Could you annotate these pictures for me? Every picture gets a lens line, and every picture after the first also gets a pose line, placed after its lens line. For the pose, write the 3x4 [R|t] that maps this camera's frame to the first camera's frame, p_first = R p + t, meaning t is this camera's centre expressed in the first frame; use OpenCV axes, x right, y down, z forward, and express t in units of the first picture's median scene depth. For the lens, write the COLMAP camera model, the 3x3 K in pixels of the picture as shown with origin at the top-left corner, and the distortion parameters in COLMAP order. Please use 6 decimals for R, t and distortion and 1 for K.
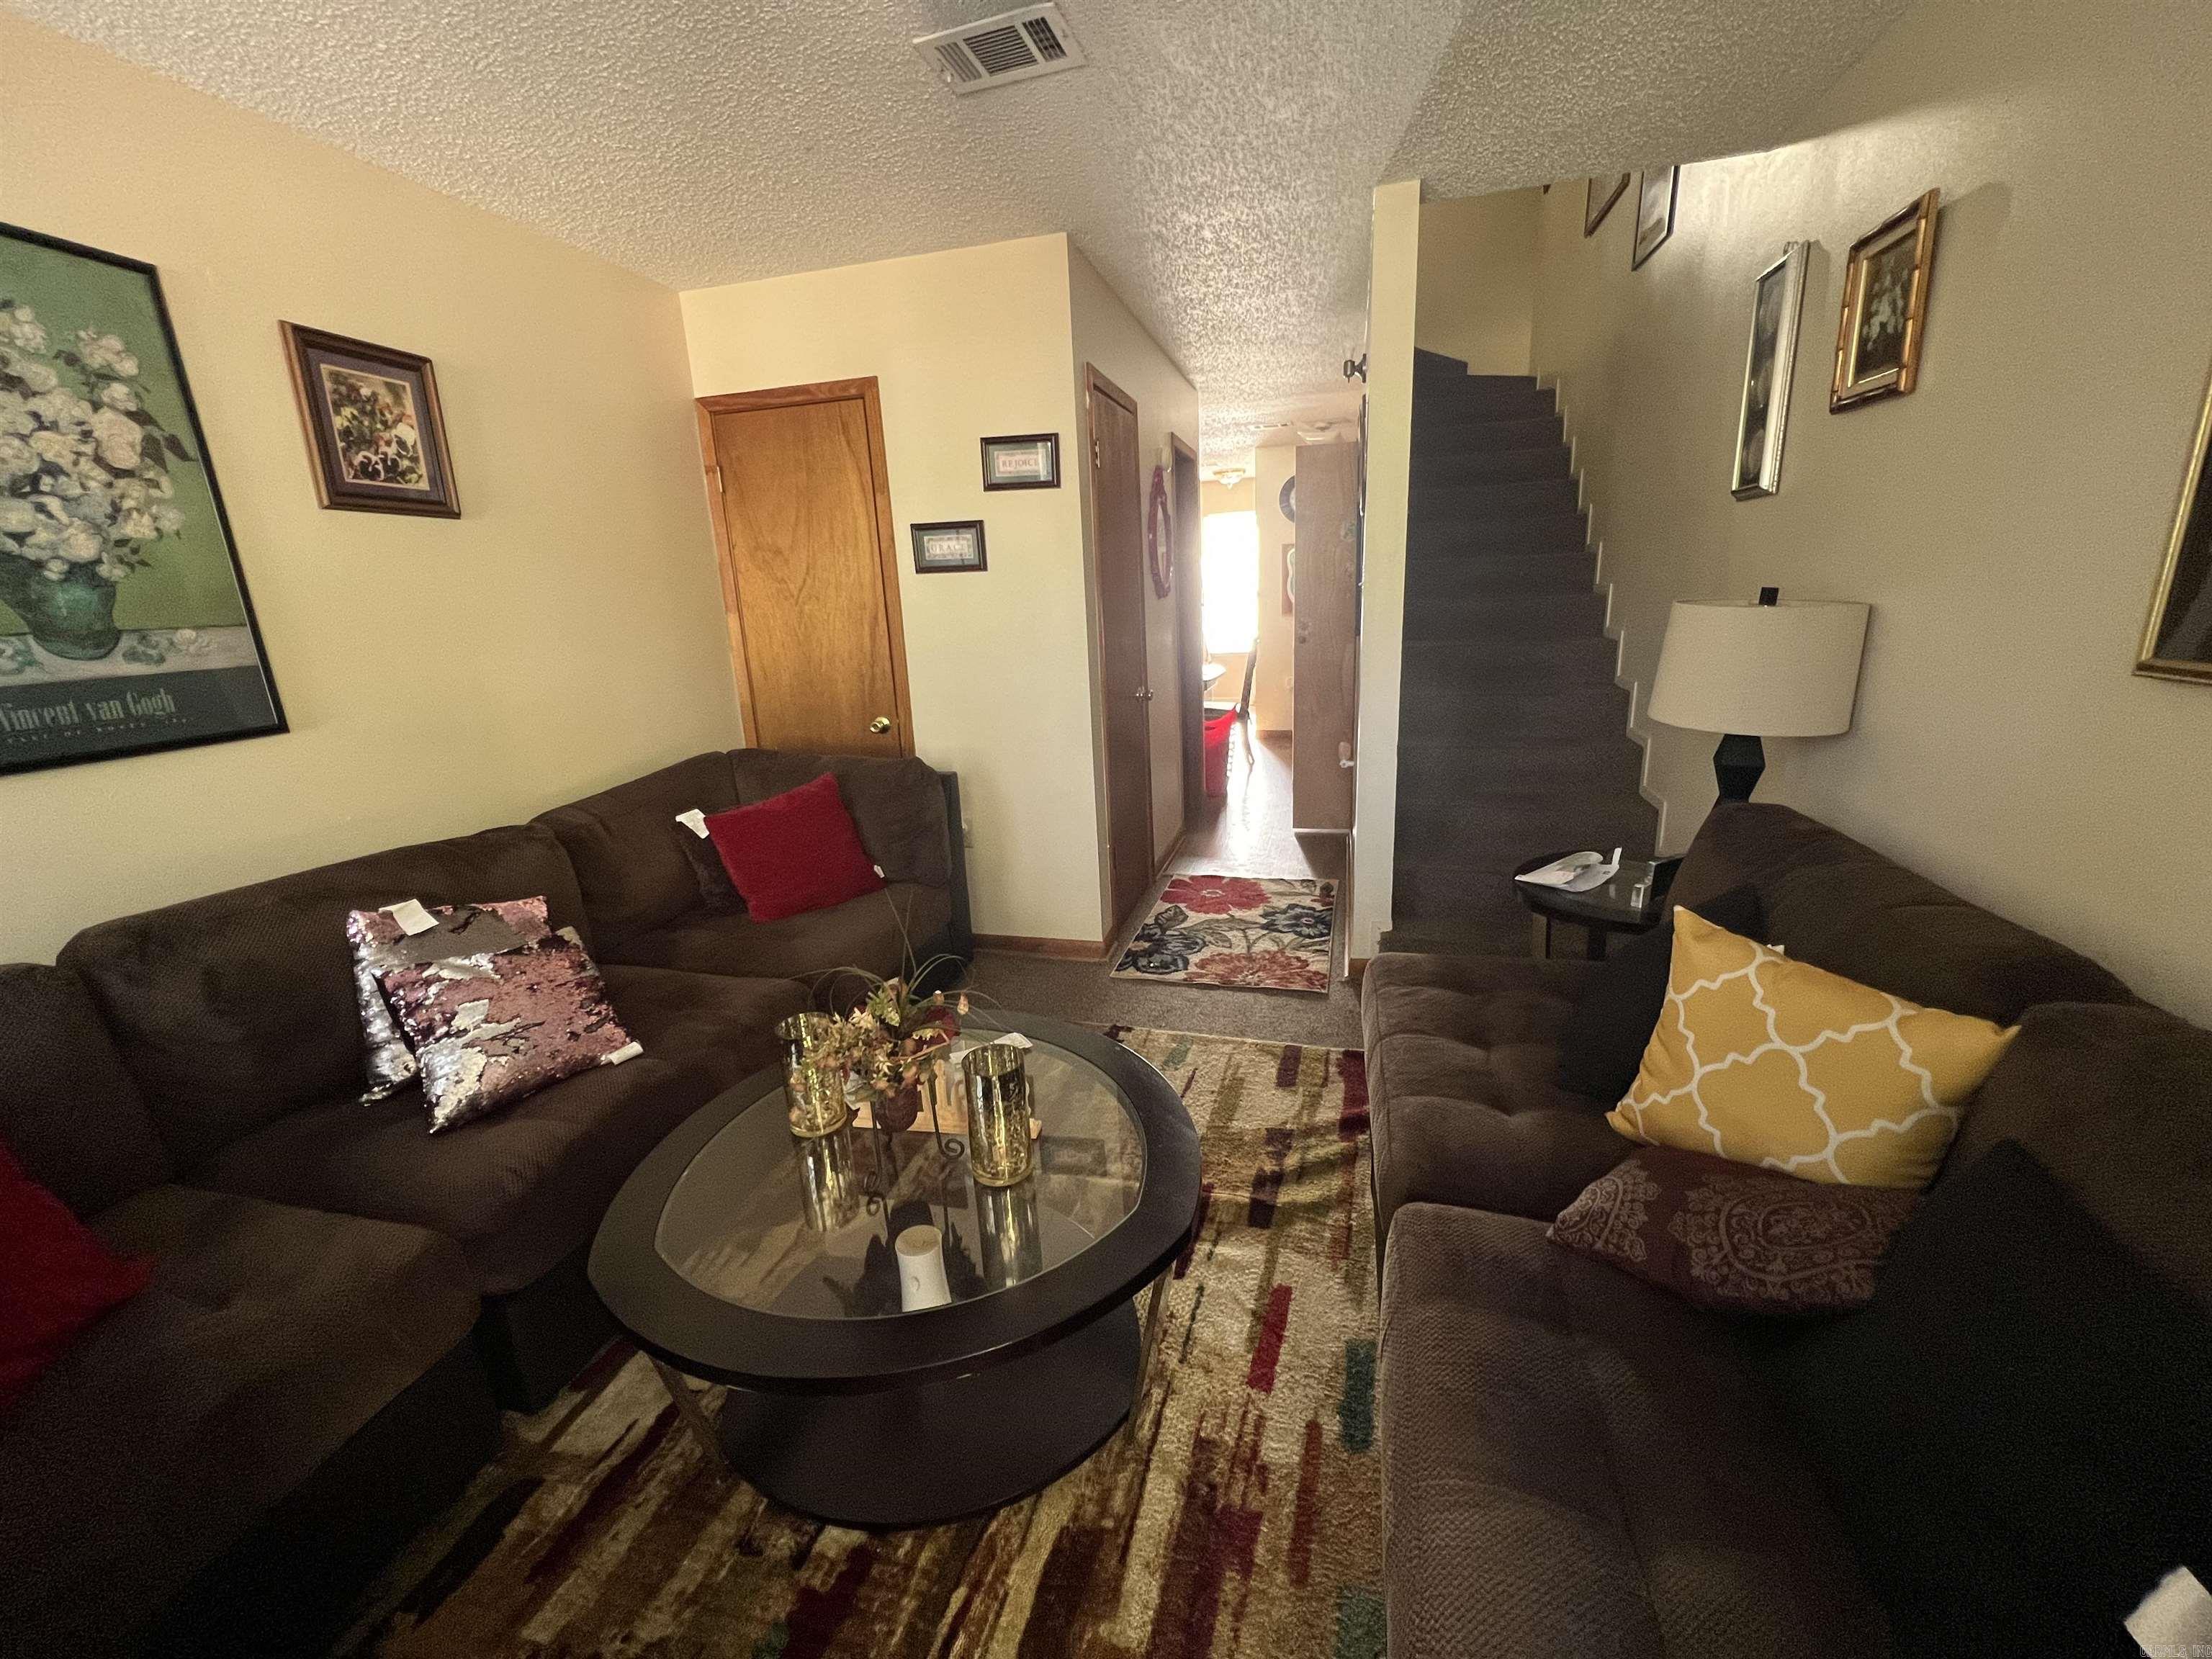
lens RADIAL K [[890.9, 0, 1102.0], [0, 890.9, 818.9], [0, 0, 1]] dist [-0.001437, -0.000211]
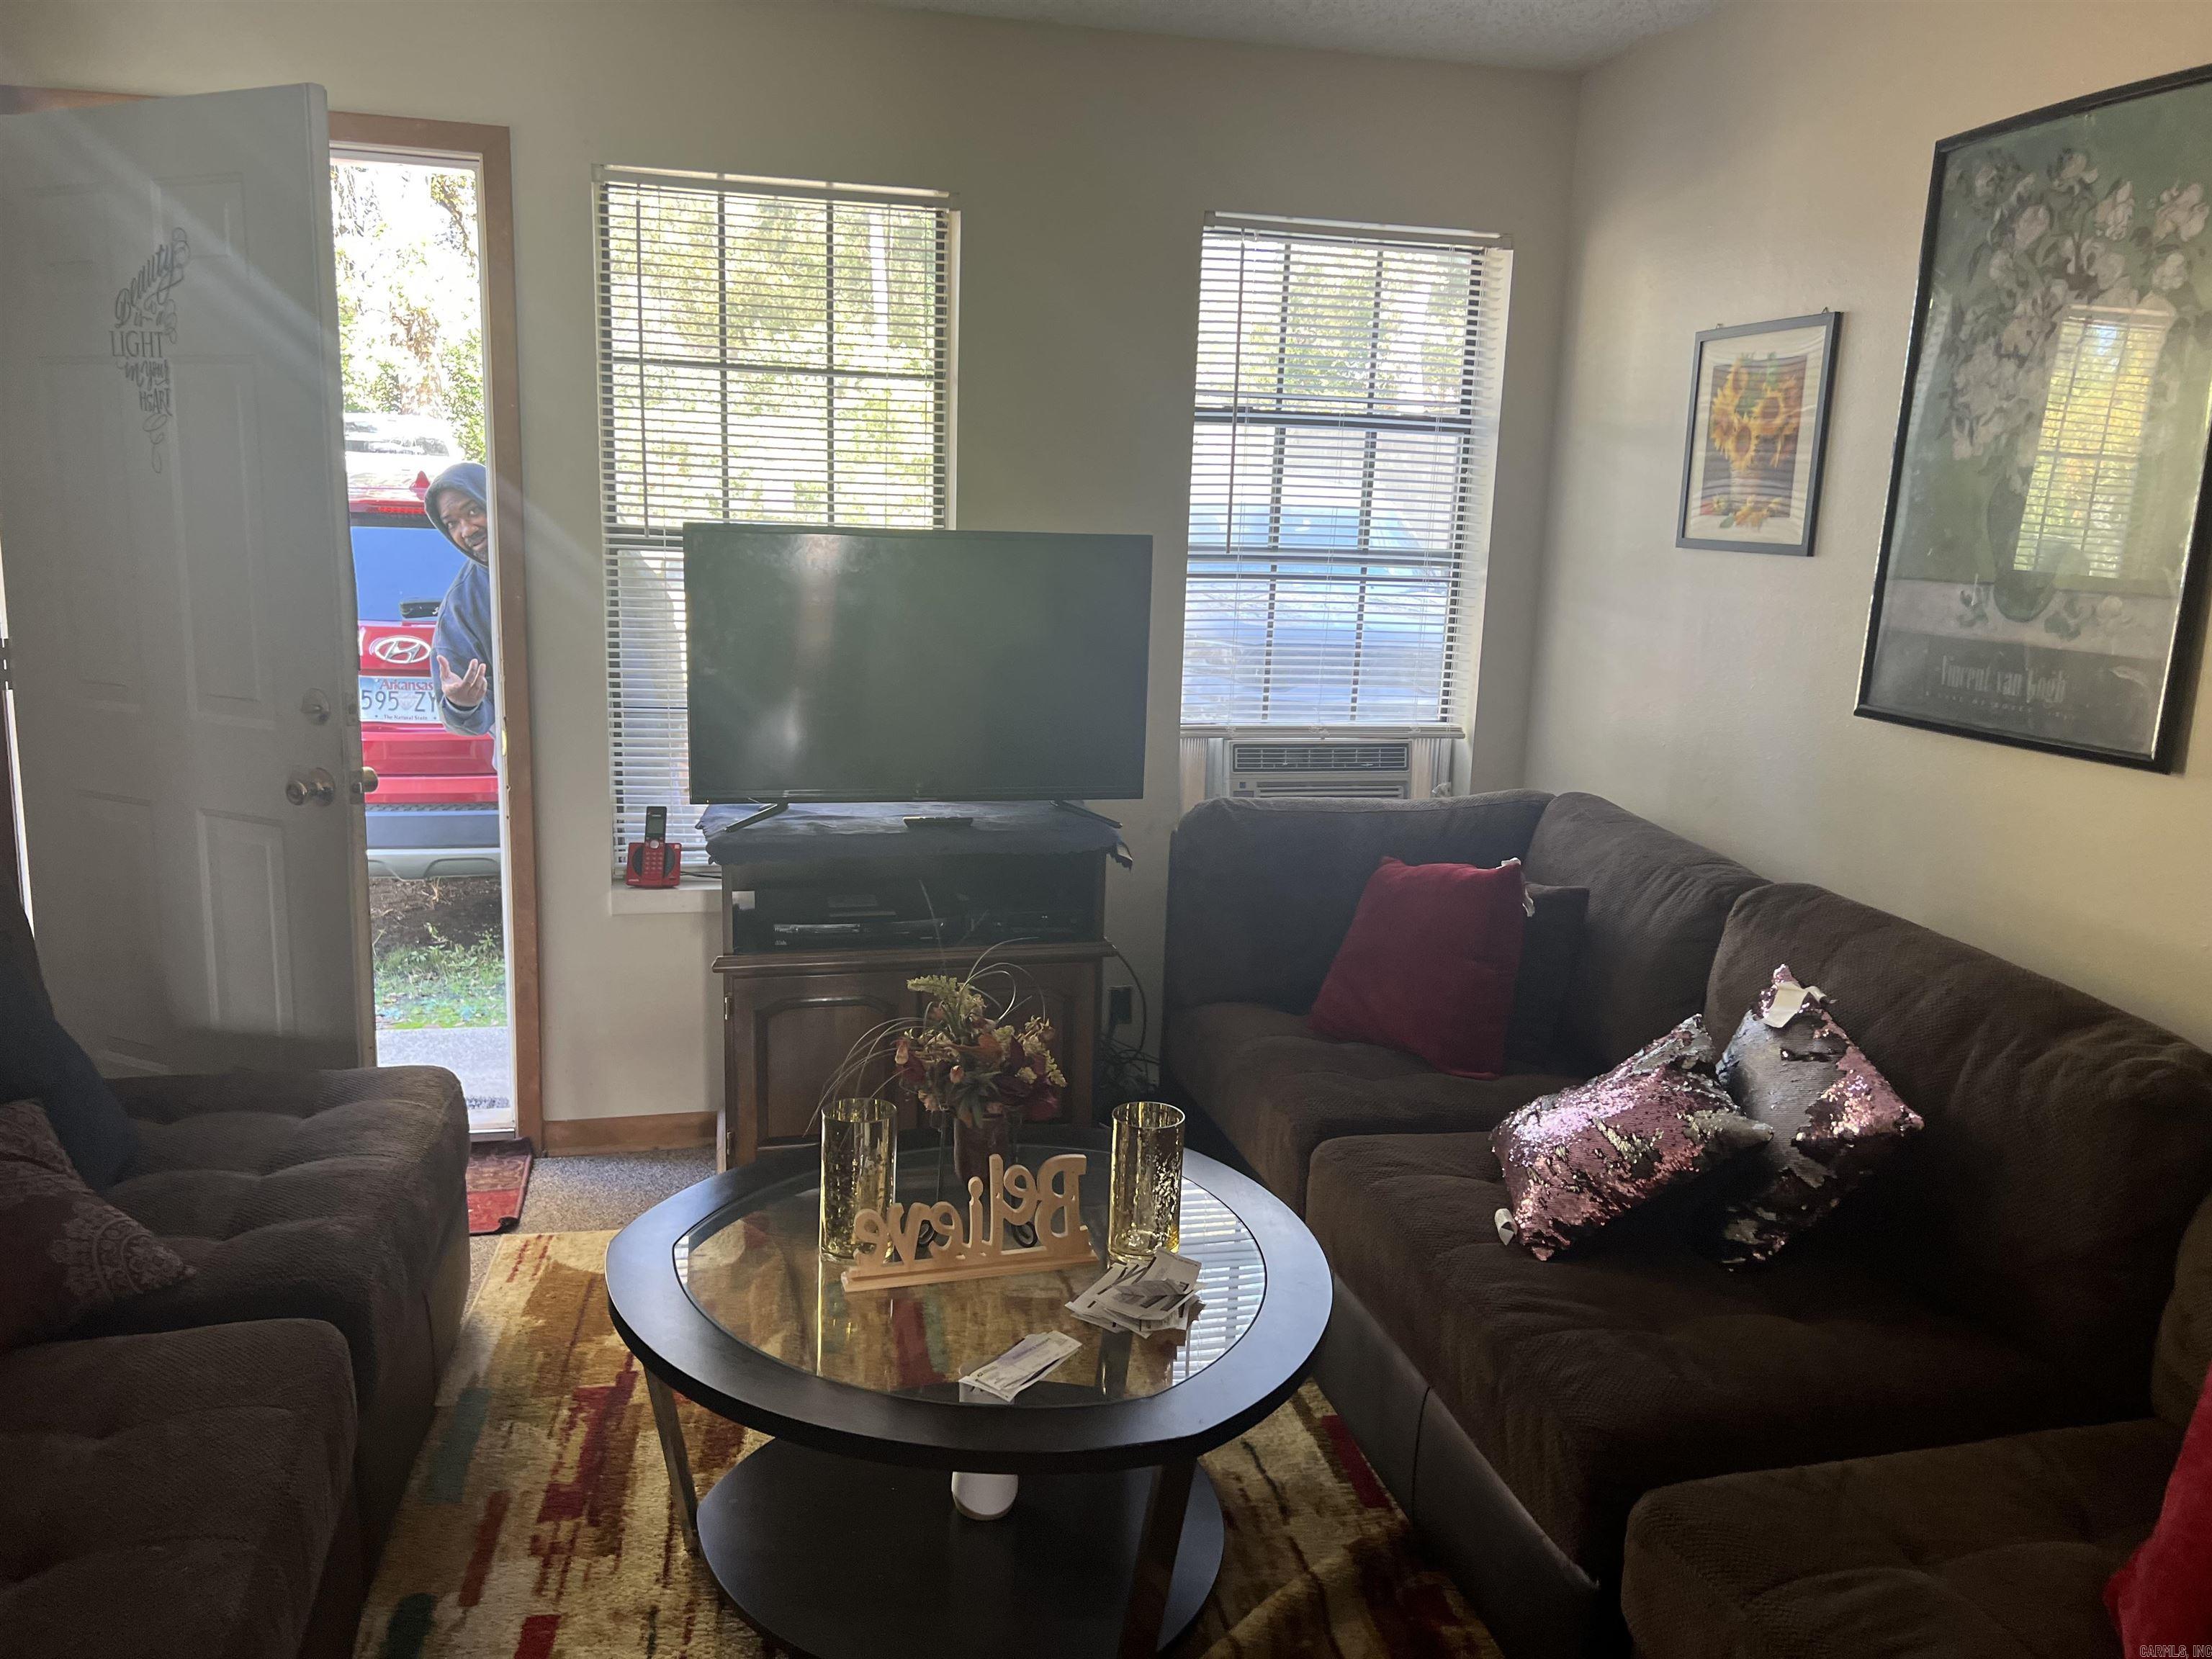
lens RADIAL K [[1663.5, 0, 1103.4], [0, 1663.5, 834.6], [0, 0, 1]] dist [-0.002059, -0.004172]
pose [[-0.877092, 0.112455, -0.466974, 0.318922], [-0.111760, 0.897745, 0.426104, -0.563820], [0.467140, 0.425921, -0.774836, 1.892745]]
